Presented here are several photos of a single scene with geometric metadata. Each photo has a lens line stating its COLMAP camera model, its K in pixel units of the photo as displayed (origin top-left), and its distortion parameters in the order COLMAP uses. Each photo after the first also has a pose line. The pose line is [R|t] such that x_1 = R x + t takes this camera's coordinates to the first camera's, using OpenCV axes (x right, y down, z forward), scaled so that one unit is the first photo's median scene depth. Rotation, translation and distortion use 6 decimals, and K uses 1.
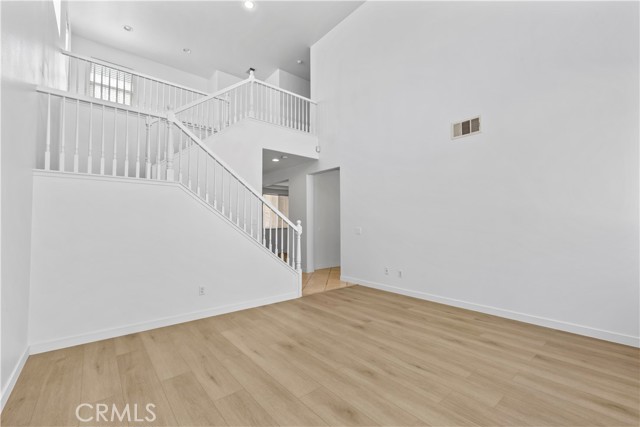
lens RADIAL K [[272.9, 0, 319.7], [0, 272.9, 218.6], [0, 0, 1]] dist [-0.000006, 0.000138]
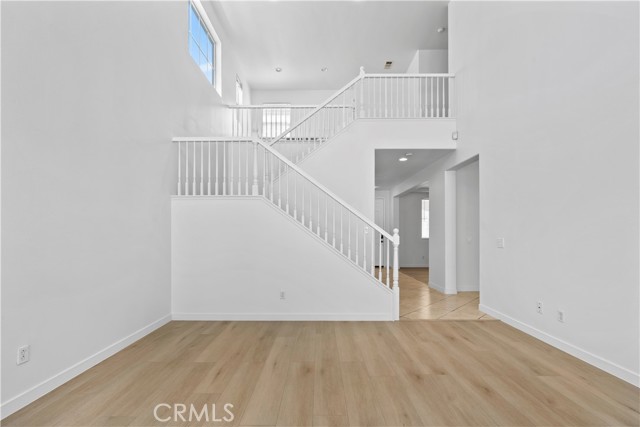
lens RADIAL K [[279.9, 0, 317.2], [0, 279.9, 235.7], [0, 0, 1]] dist [-0.001388, 0.000077]
pose [[0.761473, 0.006737, -0.648161, 0.298819], [0.011973, 0.999629, 0.024456, 0.004369], [0.648085, -0.026382, 0.761110, 0.199144]]
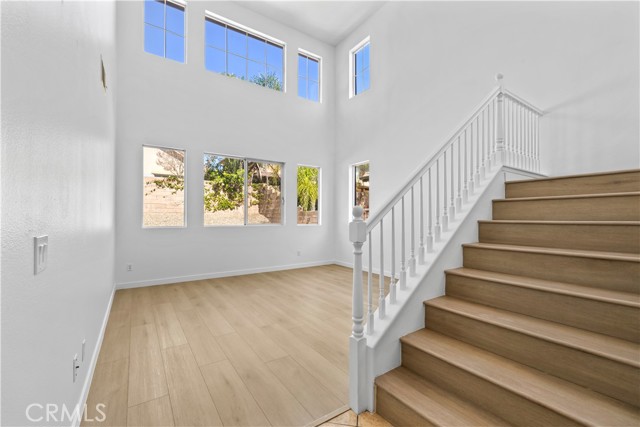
lens RADIAL K [[272.9, 0, 319.7], [0, 272.9, 218.6], [0, 0, 1]] dist [-0.000006, 0.000138]
pose [[-0.994574, 0.000750, 0.104028, -0.065944], [-0.001126, 0.999838, -0.017977, 0.032101], [-0.104025, -0.017997, -0.994412, 1.398470]]
